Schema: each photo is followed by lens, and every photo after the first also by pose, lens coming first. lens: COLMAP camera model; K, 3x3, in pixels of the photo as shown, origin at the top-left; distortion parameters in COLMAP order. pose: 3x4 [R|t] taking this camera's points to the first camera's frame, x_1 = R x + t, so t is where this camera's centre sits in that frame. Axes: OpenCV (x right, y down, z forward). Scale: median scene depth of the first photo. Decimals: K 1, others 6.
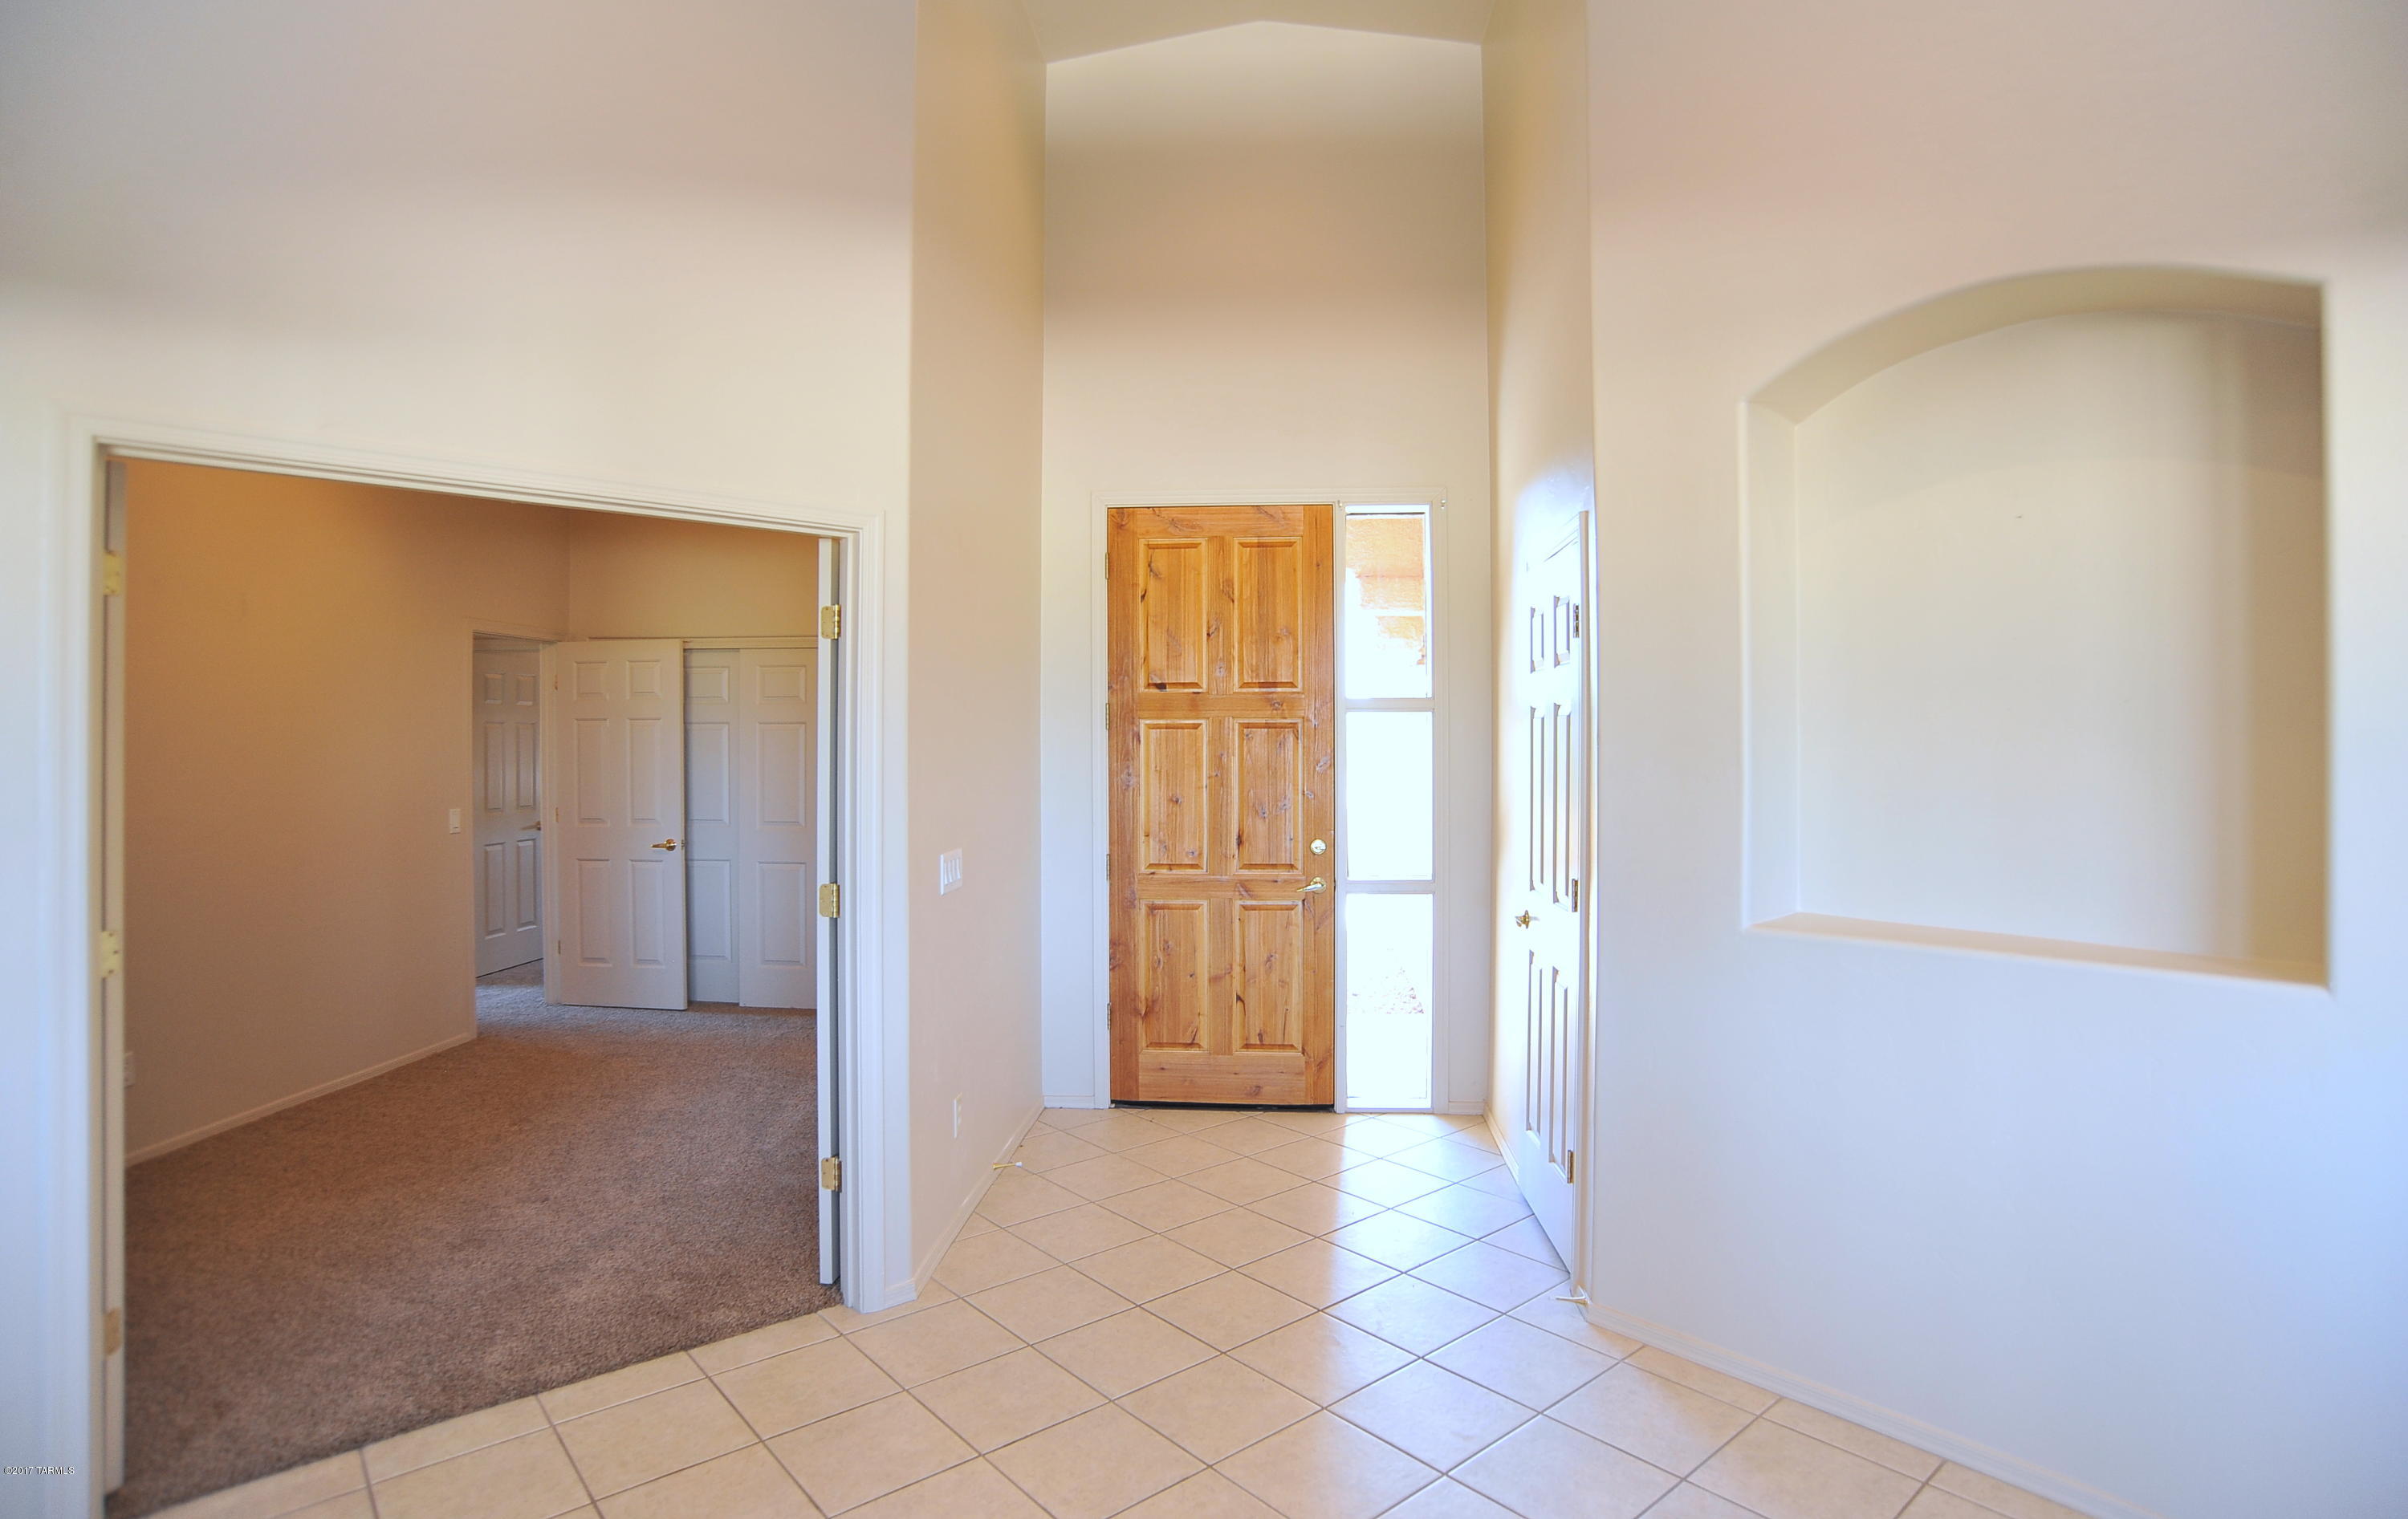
lens RADIAL K [[1241.7, 0, 1192.9], [0, 1241.7, 765.8], [0, 0, 1]] dist [-0.064711, 0.001648]
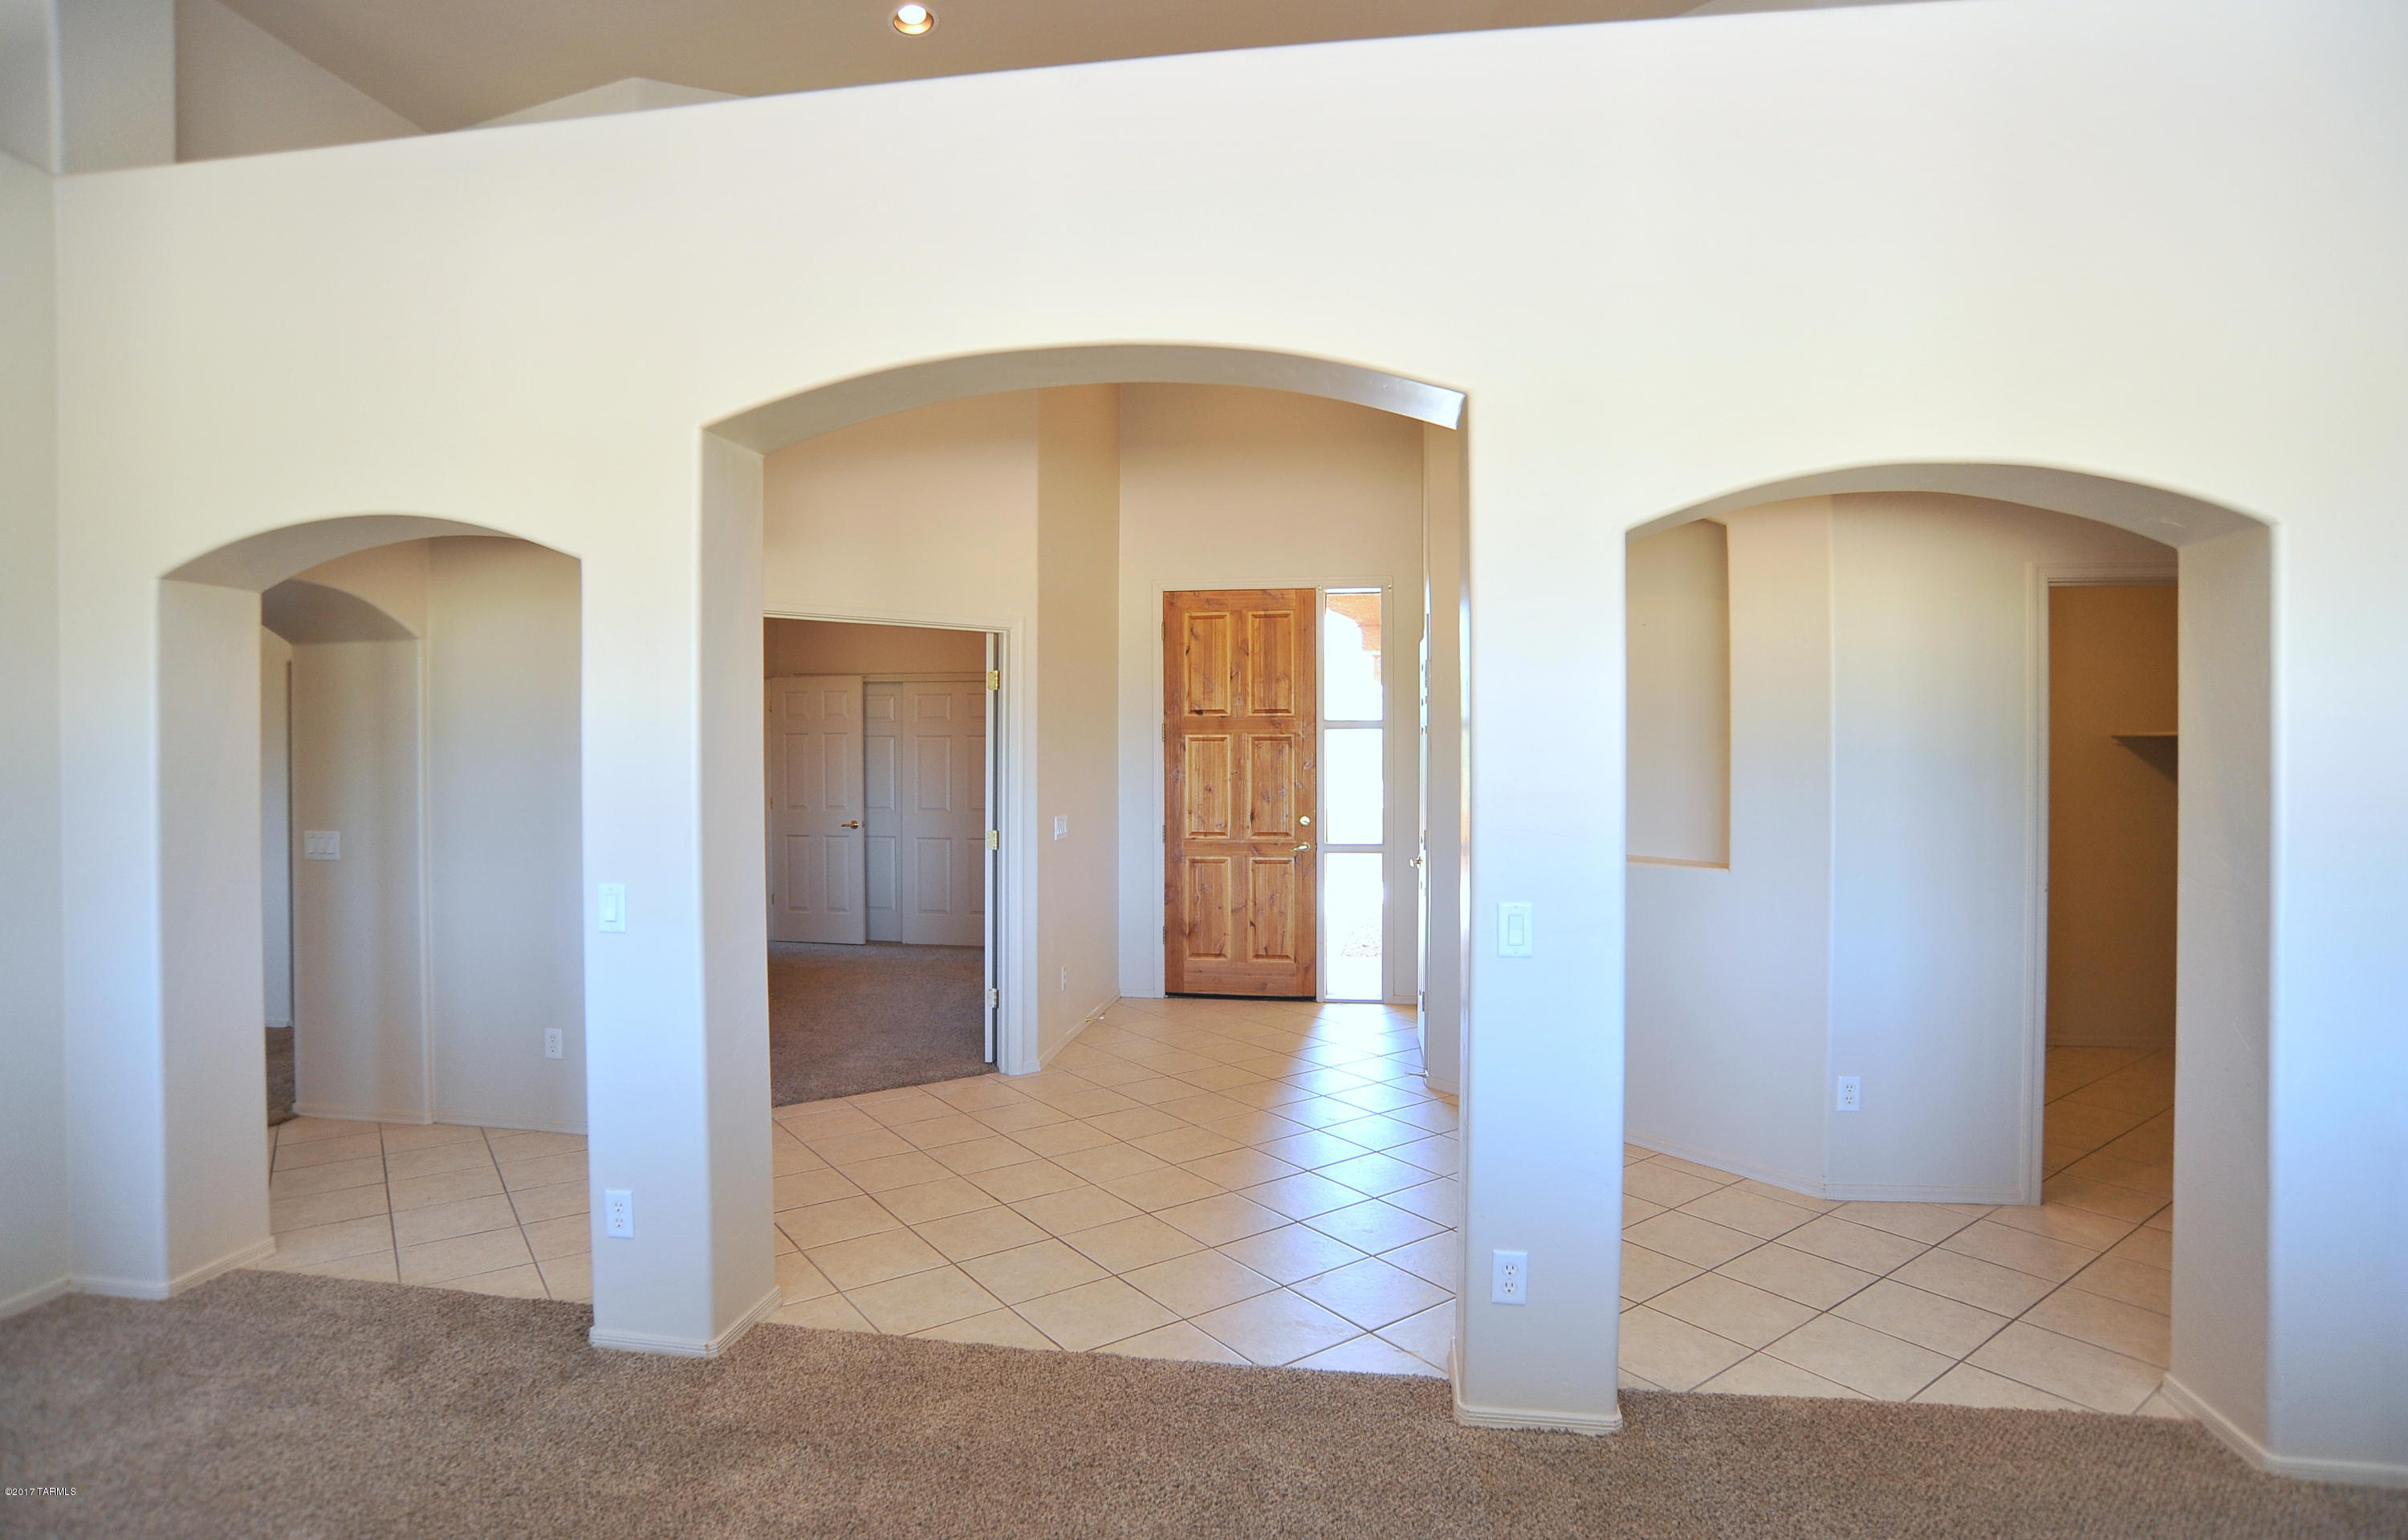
lens RADIAL K [[1247.4, 0, 1188.9], [0, 1247.4, 778.8], [0, 0, 1]] dist [-0.004762, 0.000070]
pose [[0.996757, 0.000586, -0.080472, 0.081846], [-0.000273, 0.999992, 0.003902, 0.009549], [0.080474, -0.003867, 0.996749, -0.485669]]
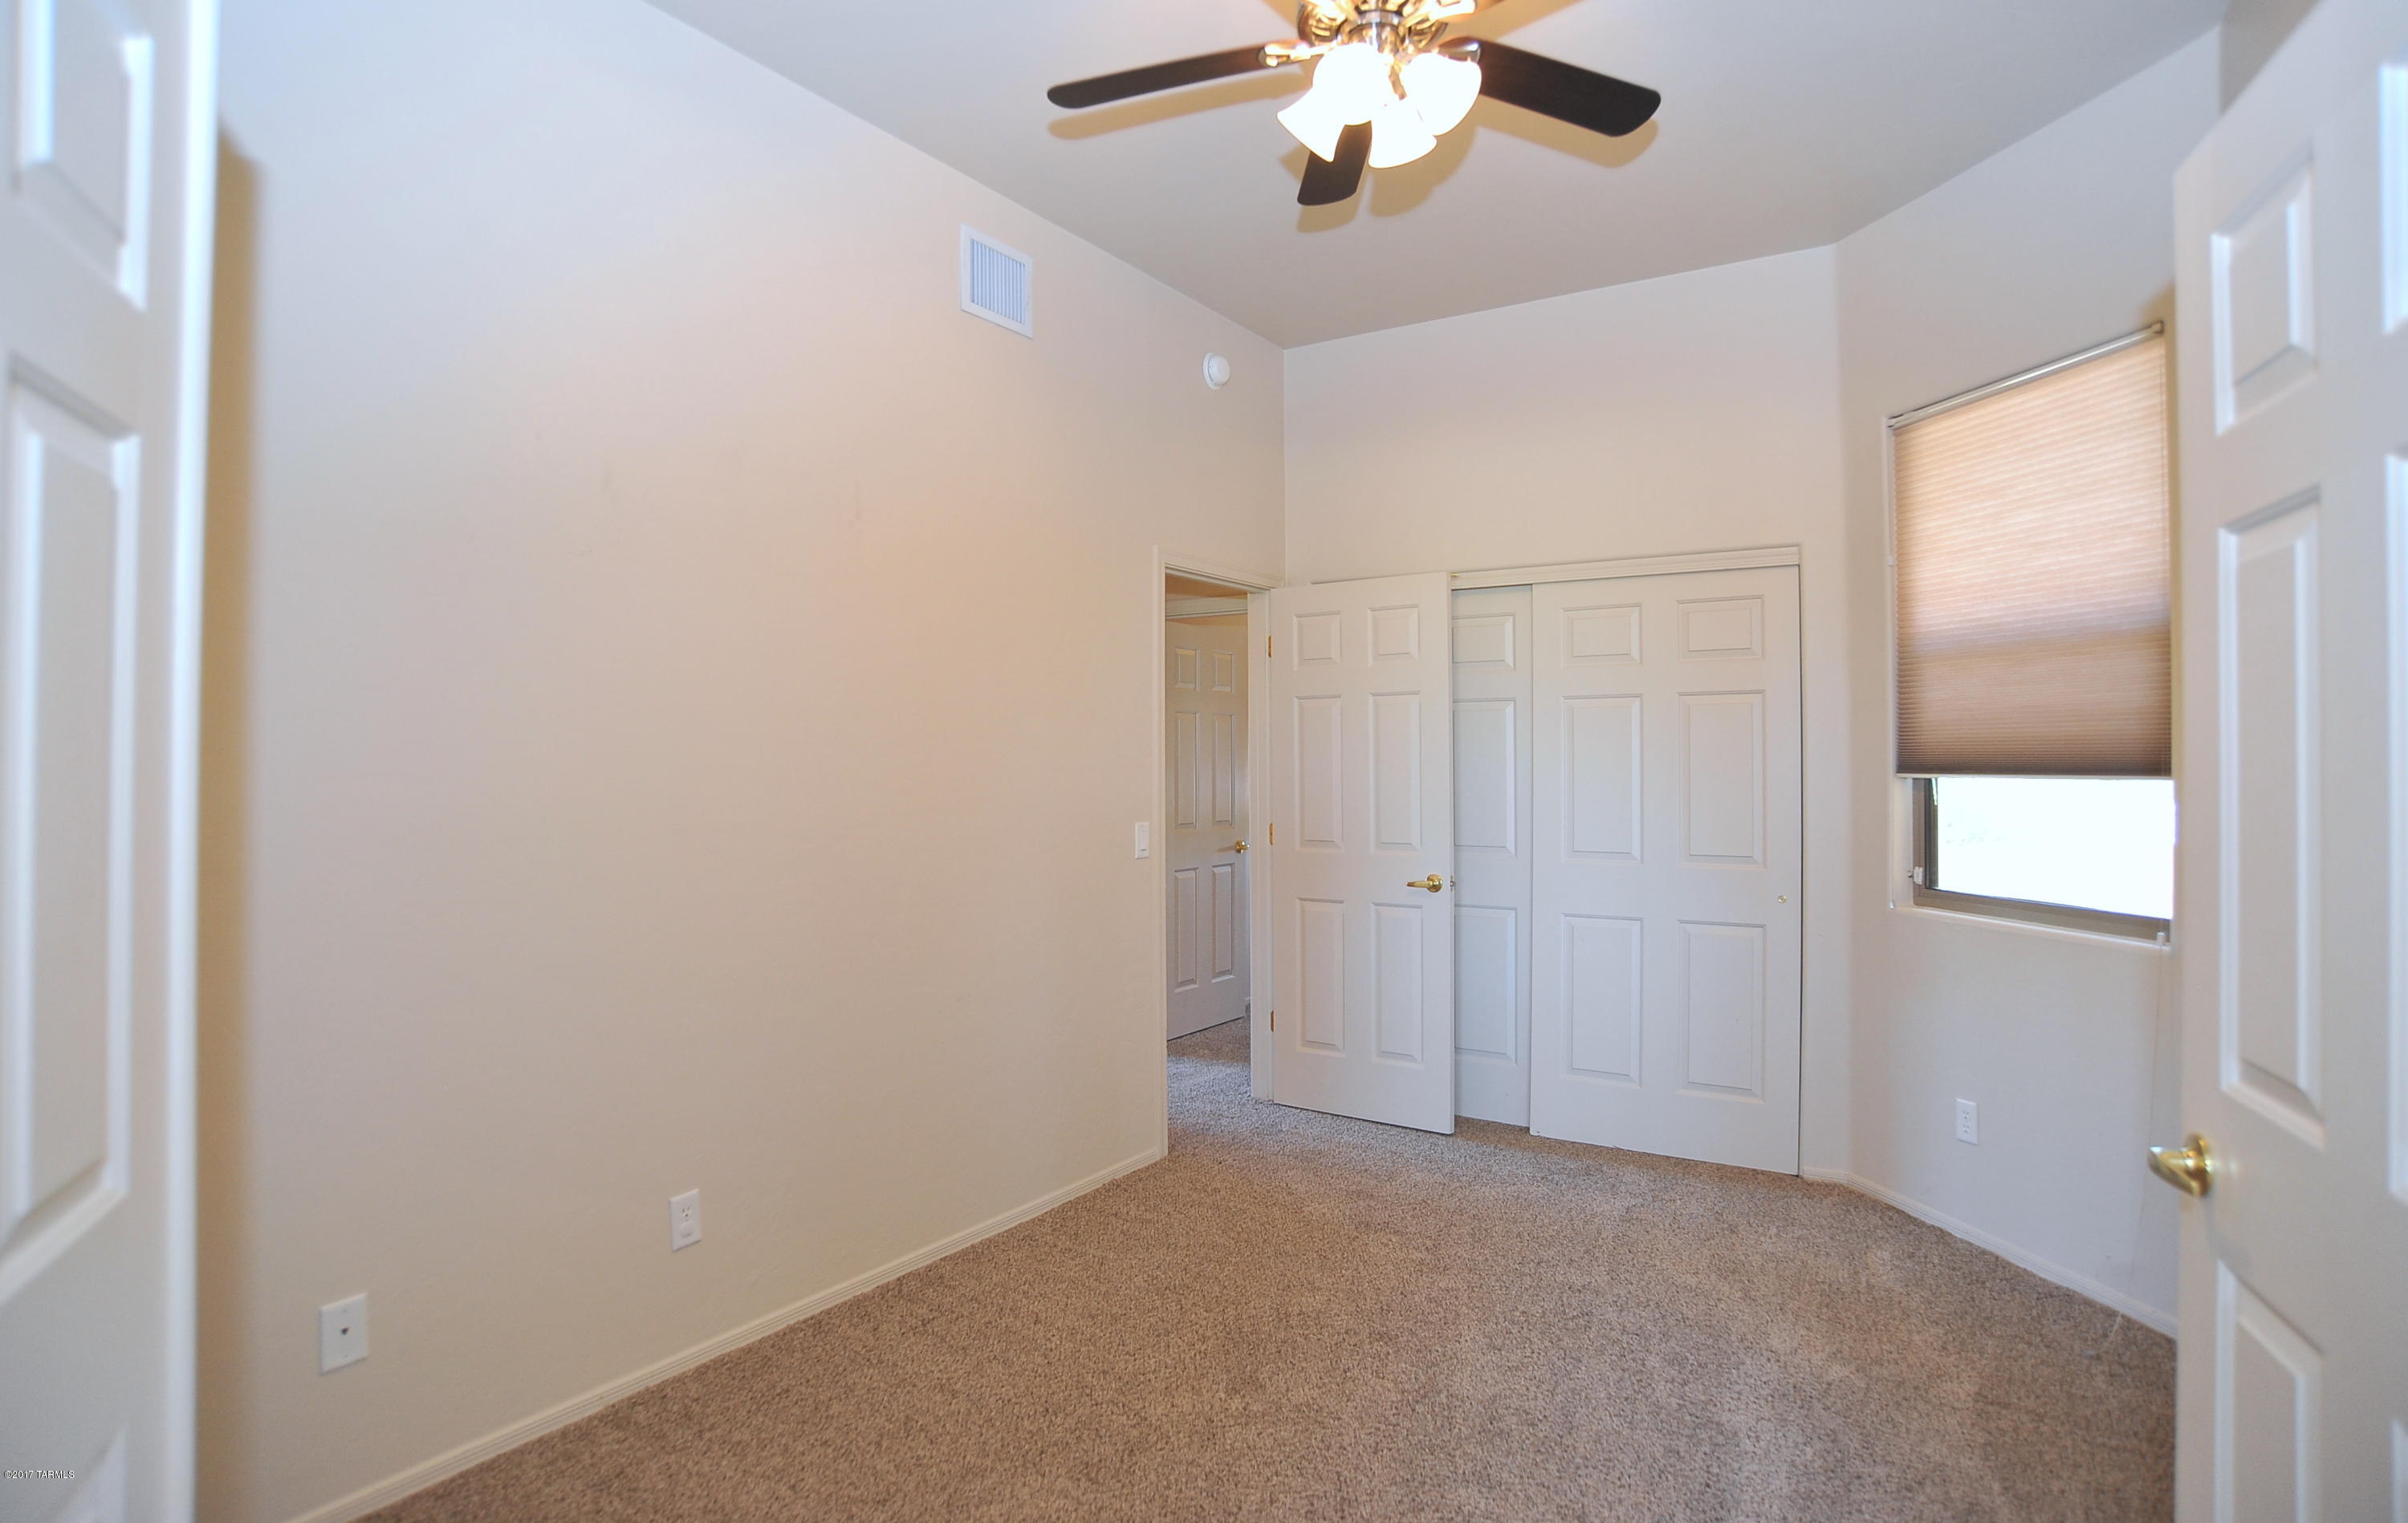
lens RADIAL K [[1242.0, 0, 1220.0], [0, 1242.0, 762.6], [0, 0, 1]] dist [-0.064711, 0.001648]
pose [[0.887352, -0.004755, -0.461069, -0.292497], [-0.002863, 0.999871, -0.015820, 0.013380], [0.461084, 0.015358, 0.887224, 0.470165]]
